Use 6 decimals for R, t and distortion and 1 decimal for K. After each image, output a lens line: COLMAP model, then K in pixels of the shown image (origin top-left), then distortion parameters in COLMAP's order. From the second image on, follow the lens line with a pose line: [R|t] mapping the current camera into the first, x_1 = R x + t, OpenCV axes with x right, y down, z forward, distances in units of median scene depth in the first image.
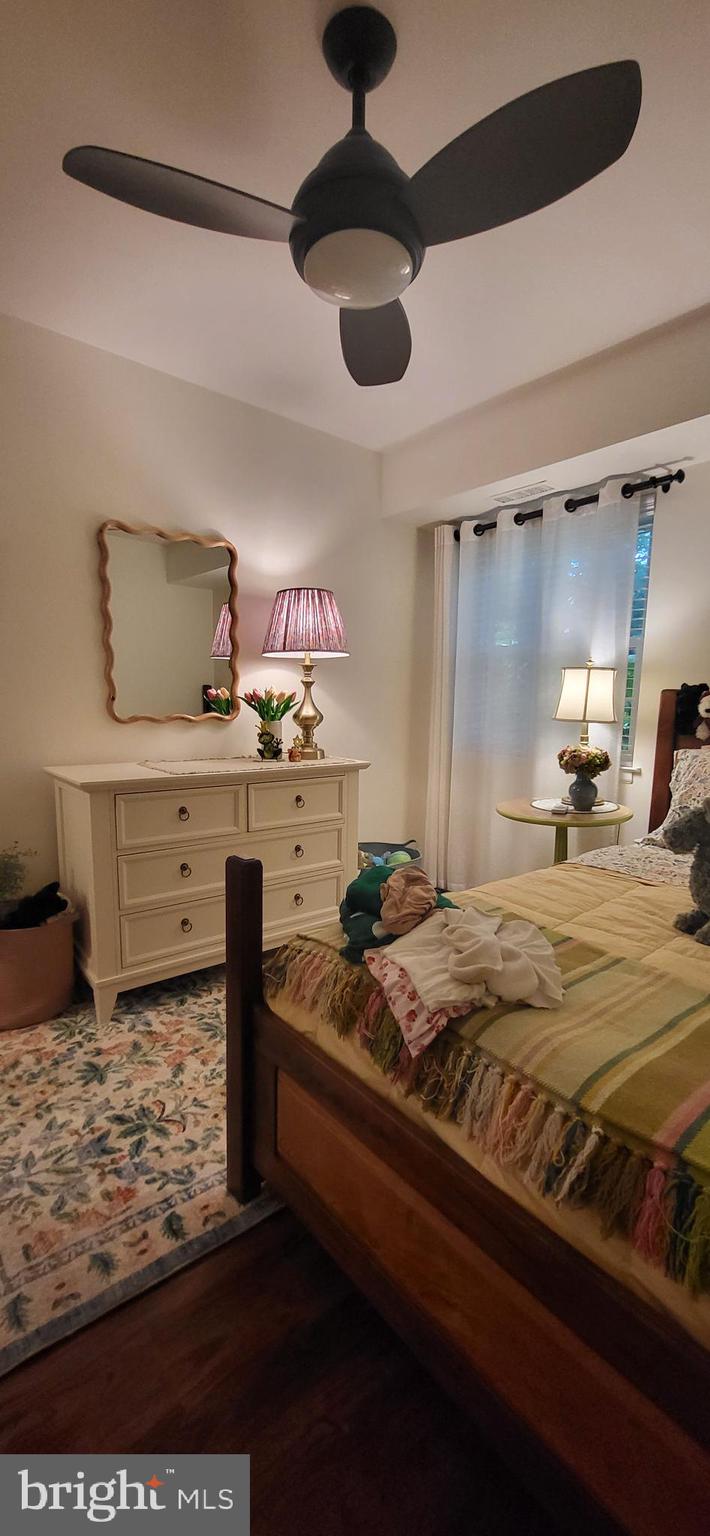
lens RADIAL K [[609.0, 0, 360.1], [0, 609.0, 784.8], [0, 0, 1]] dist [0.004965, 0.000204]
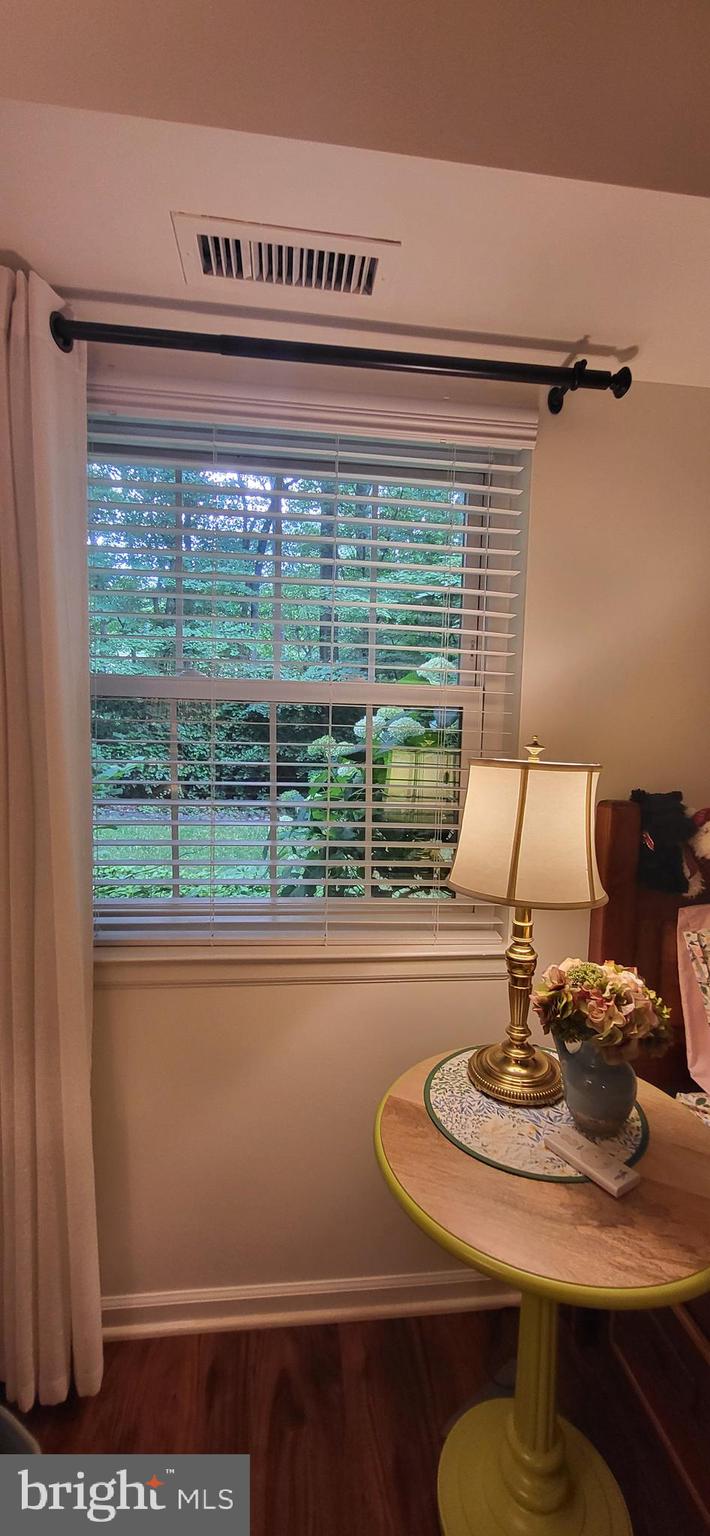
lens RADIAL K [[609.0, 0, 360.1], [0, 609.0, 784.8], [0, 0, 1]] dist [0.004965, 0.000204]
pose [[0.549820, -0.096865, 0.829648, -0.059385], [0.100312, 0.993722, 0.049544, -0.342580], [-0.829238, 0.055984, 0.556084, 1.406412]]
